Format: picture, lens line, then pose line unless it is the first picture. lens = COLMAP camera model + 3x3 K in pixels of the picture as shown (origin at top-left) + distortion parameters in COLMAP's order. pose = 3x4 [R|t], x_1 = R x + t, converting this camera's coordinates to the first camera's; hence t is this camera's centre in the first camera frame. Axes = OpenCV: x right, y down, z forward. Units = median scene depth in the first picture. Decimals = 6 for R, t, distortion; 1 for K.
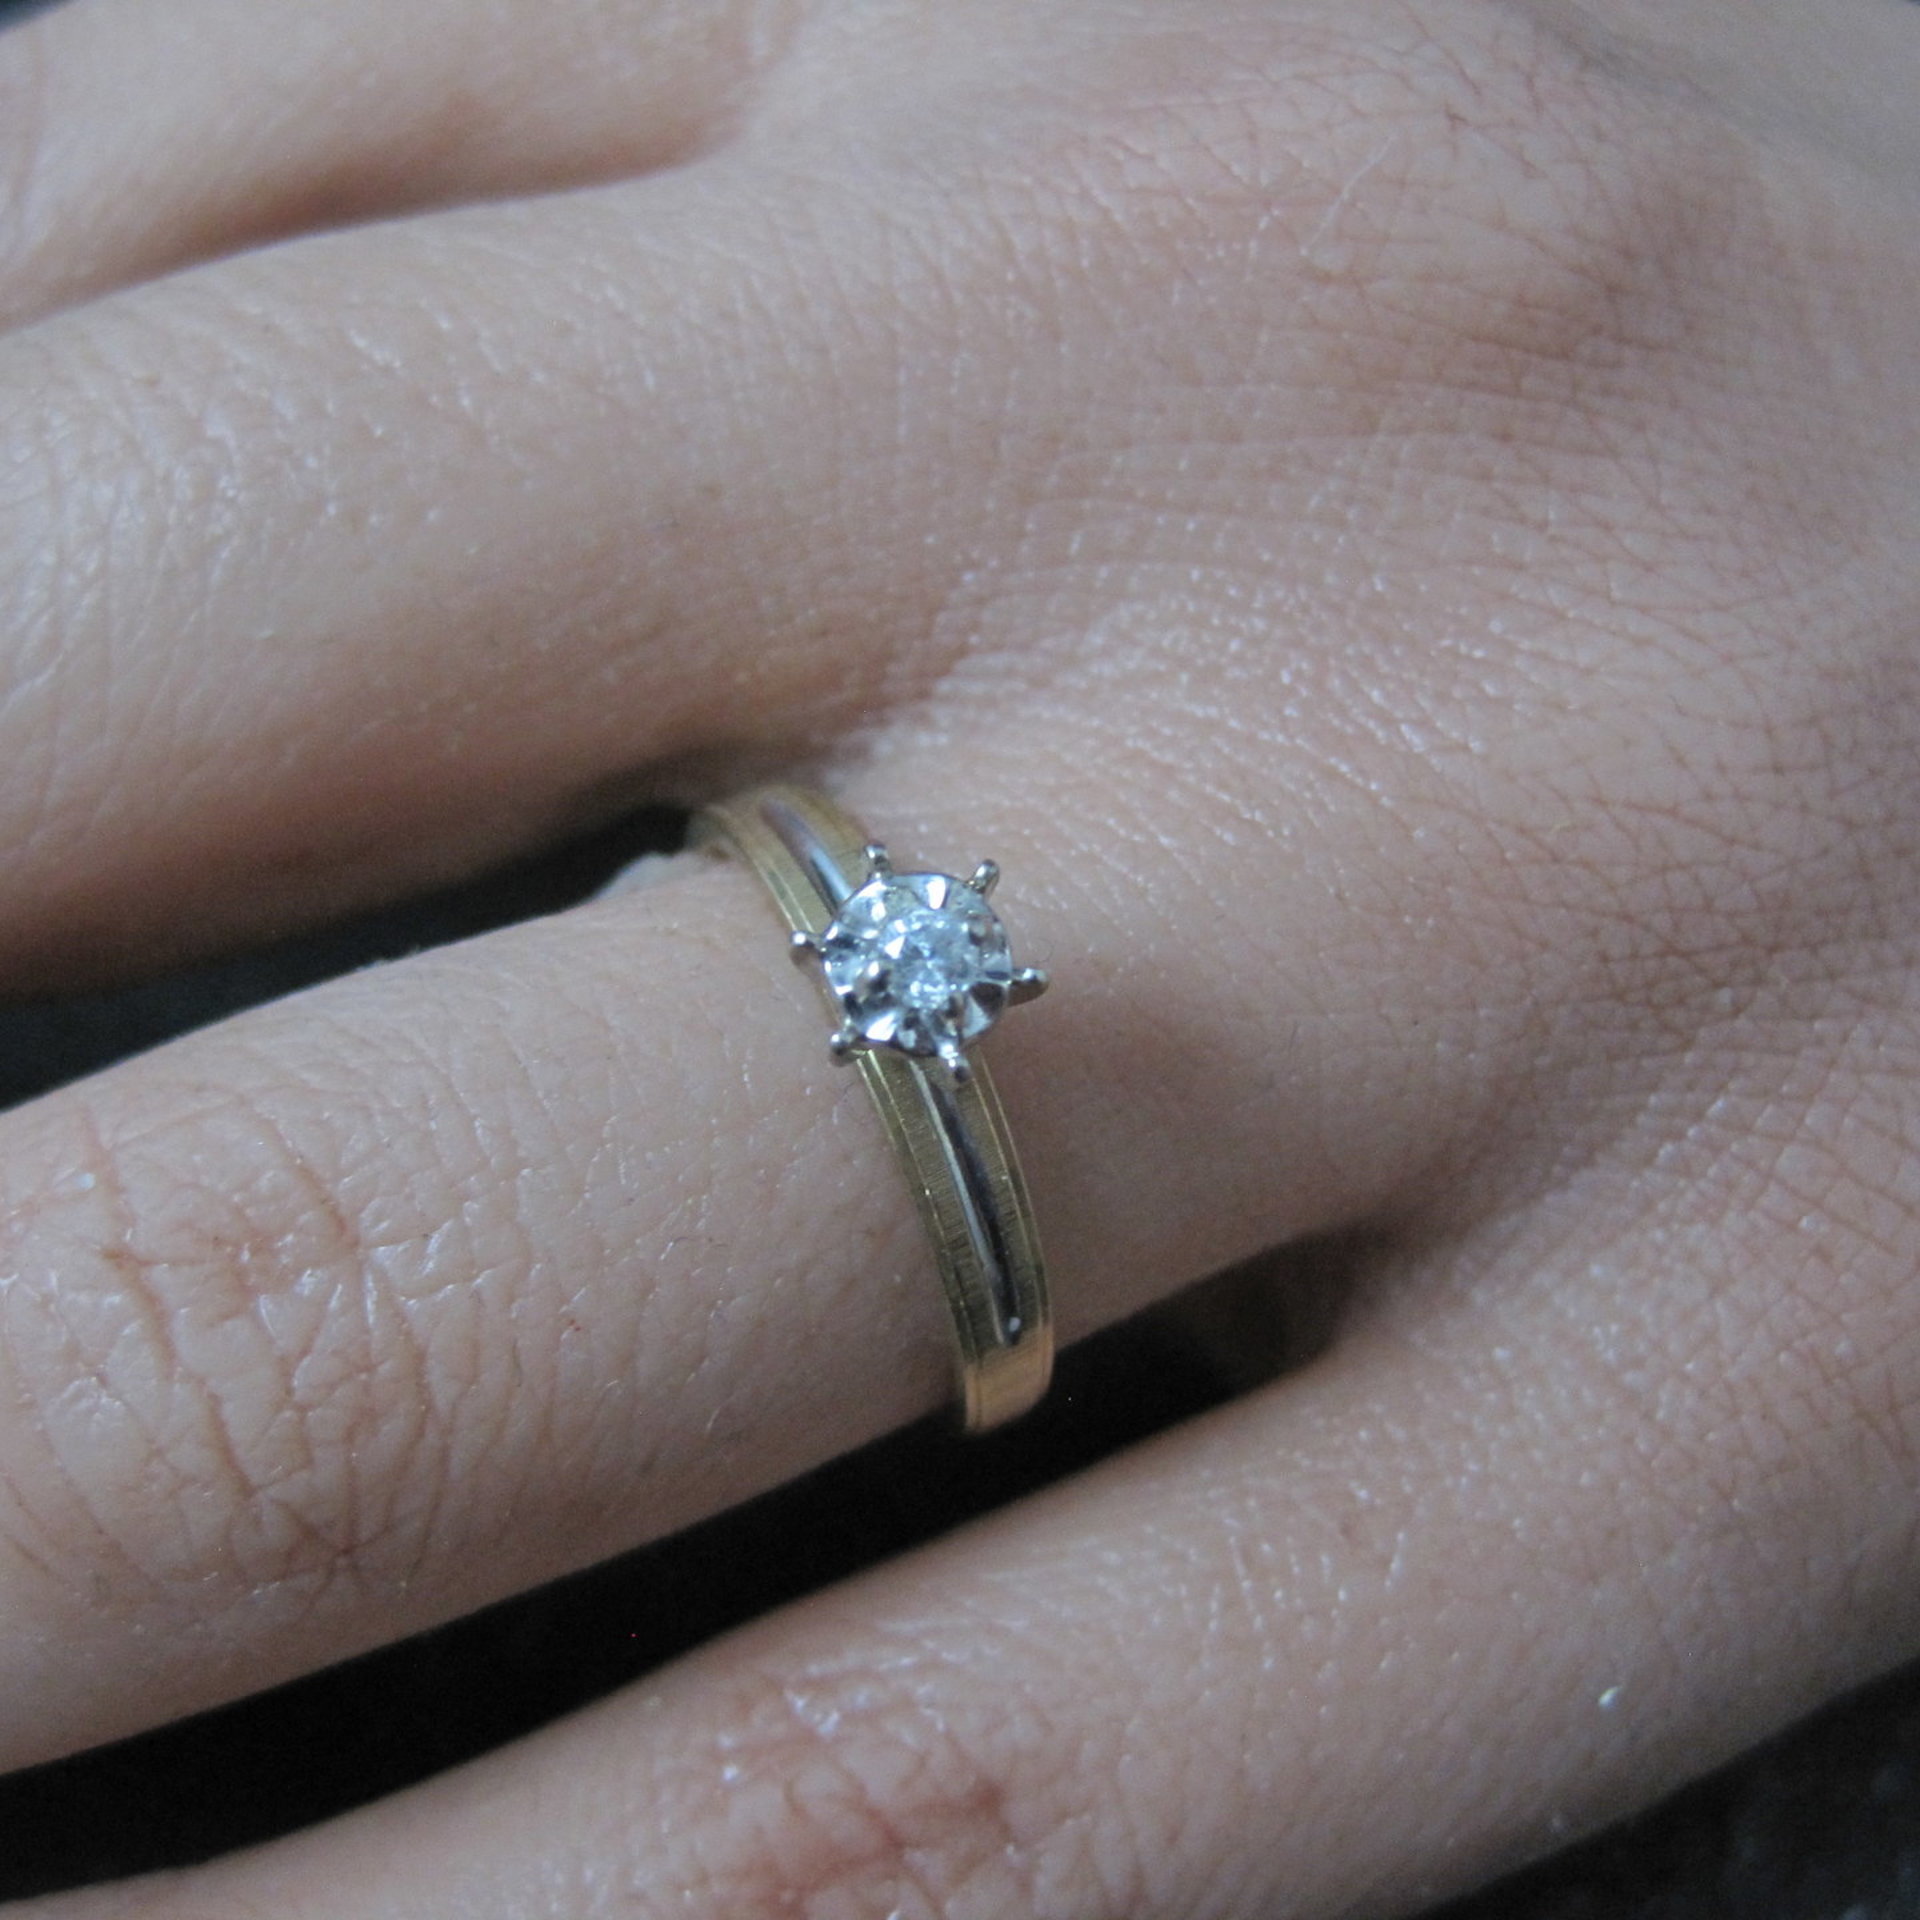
lens RADIAL K [[2746.7, 0, 955.2], [0, 2746.7, 950.6], [0, 0, 1]] dist [-0.166063, 0.000000]
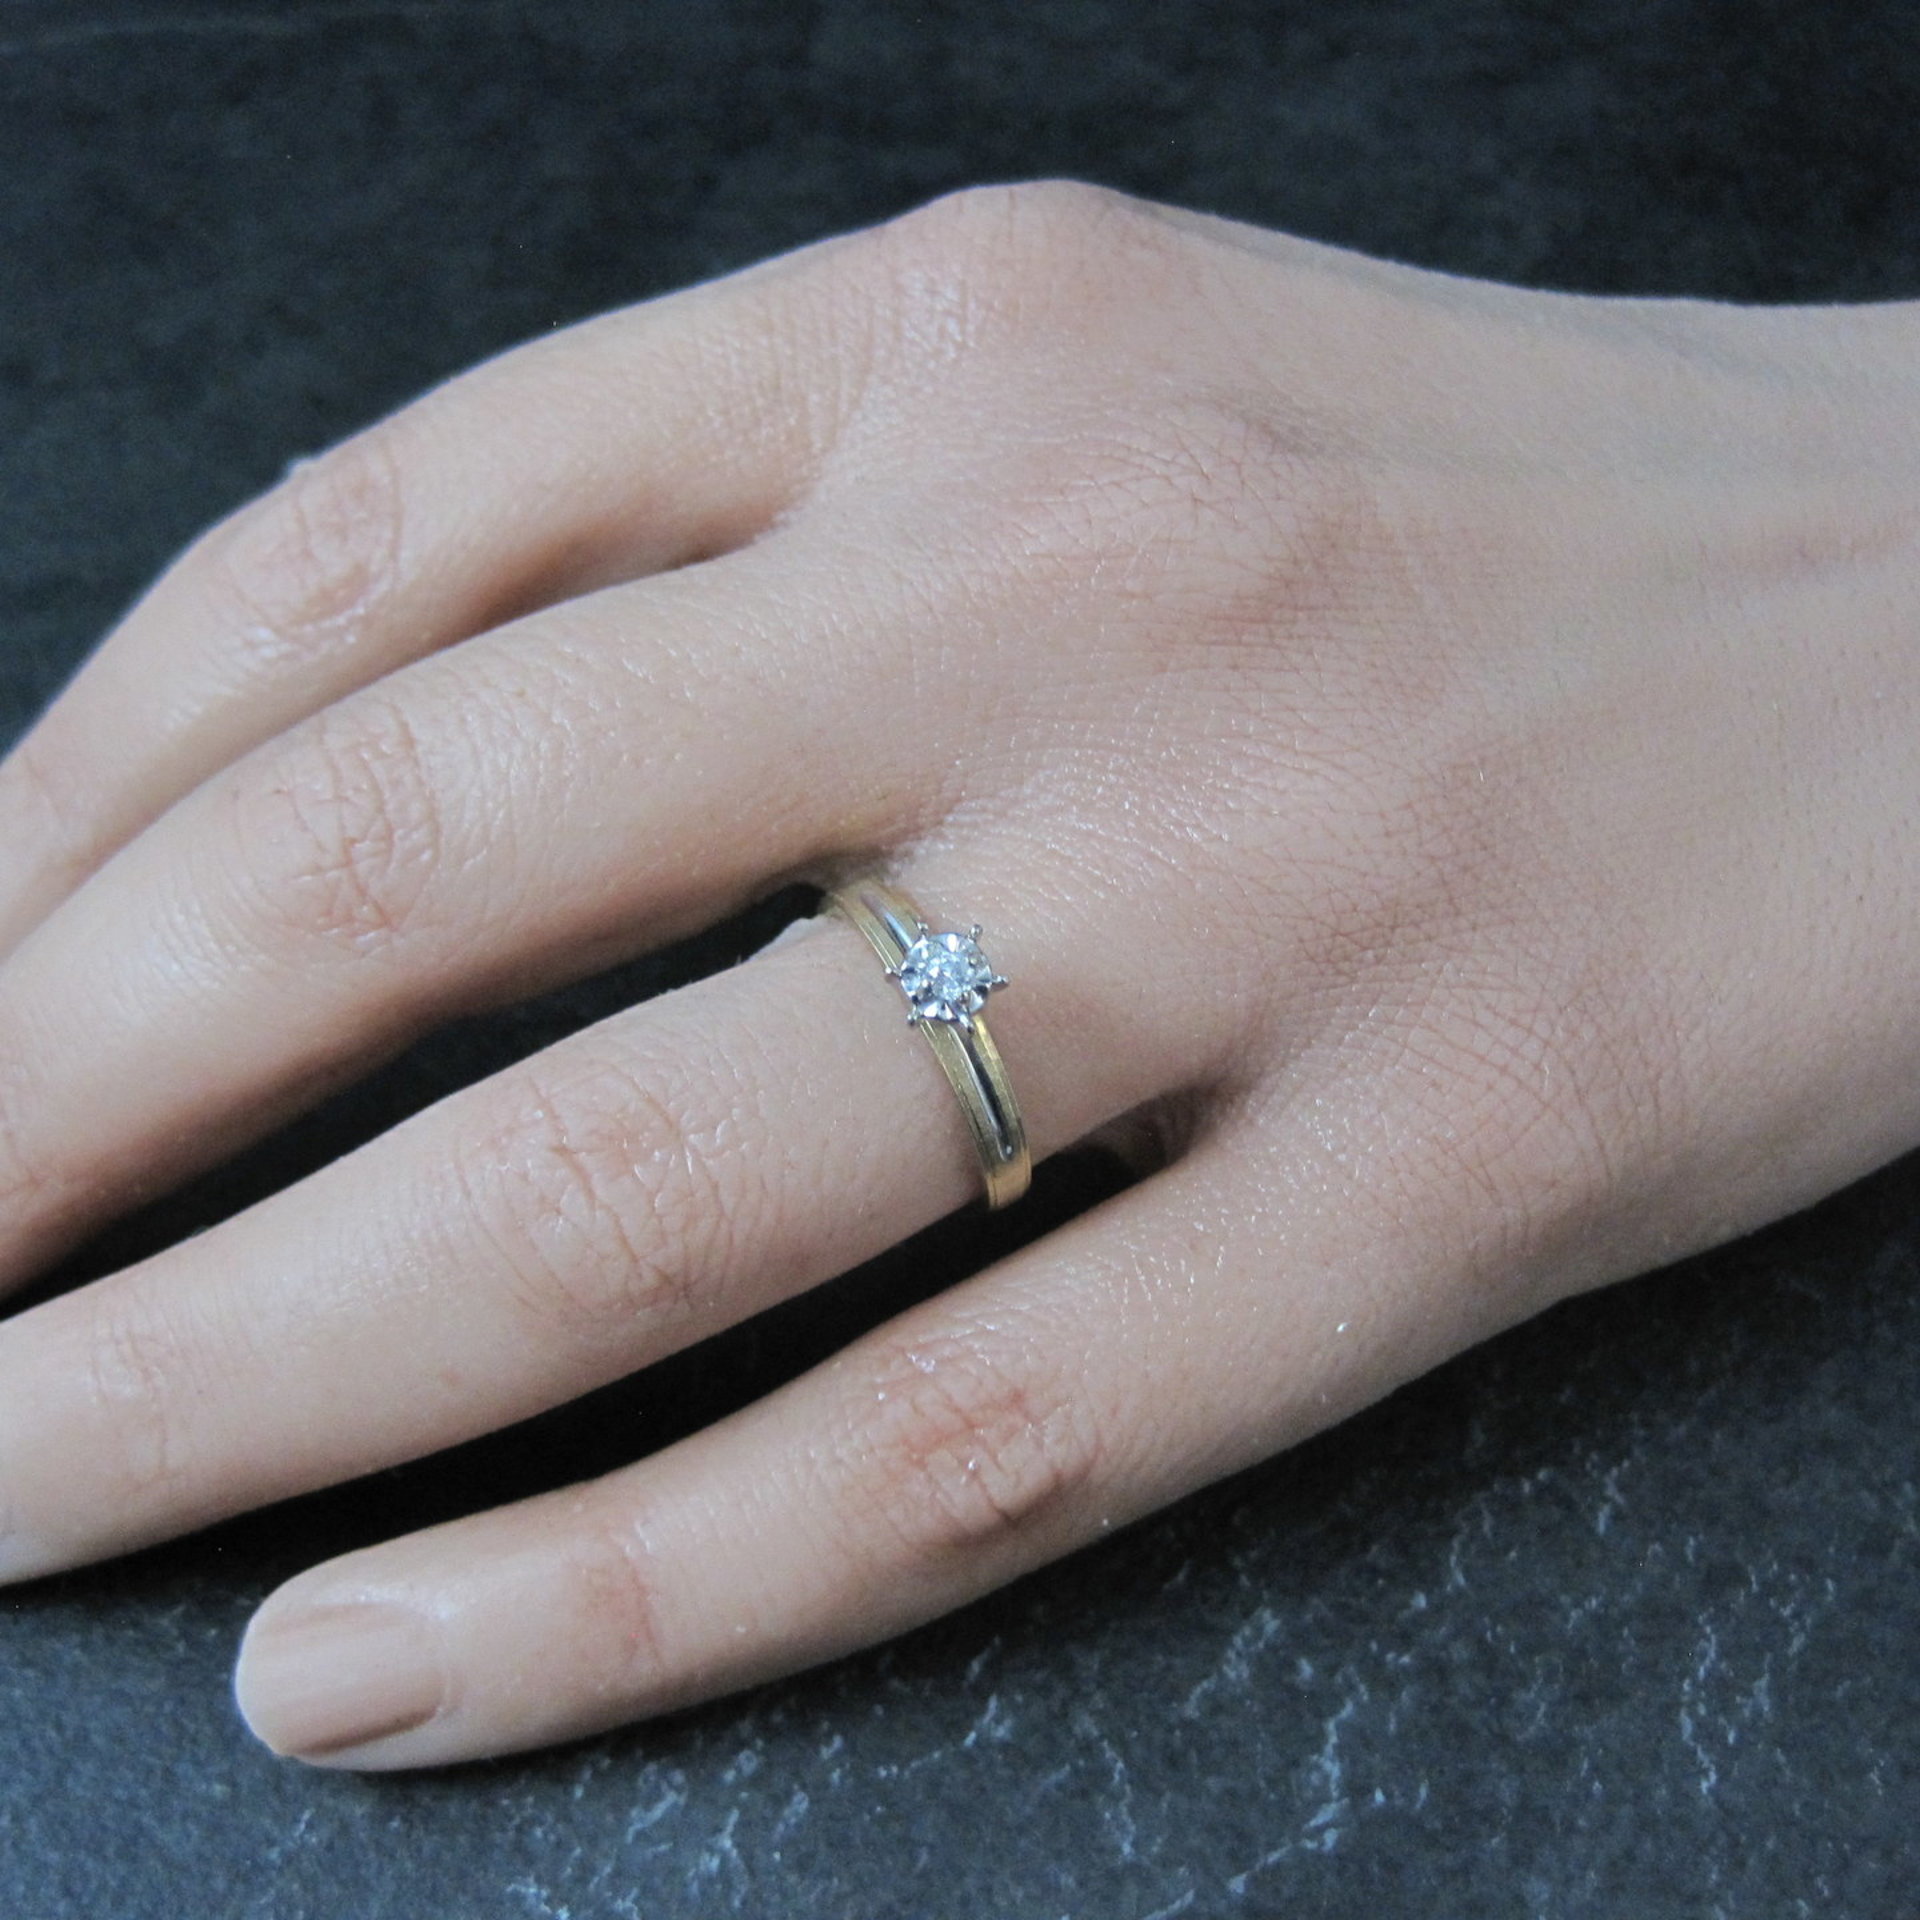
lens RADIAL K [[2746.7, 0, 962.2], [0, 2746.7, 965.3], [0, 0, 1]] dist [-0.166063, 0.000000]
pose [[0.997024, -0.075490, -0.015616, 0.027475], [0.076138, 0.996027, 0.046190, -0.086206], [0.012067, -0.047241, 0.998811, -0.928068]]
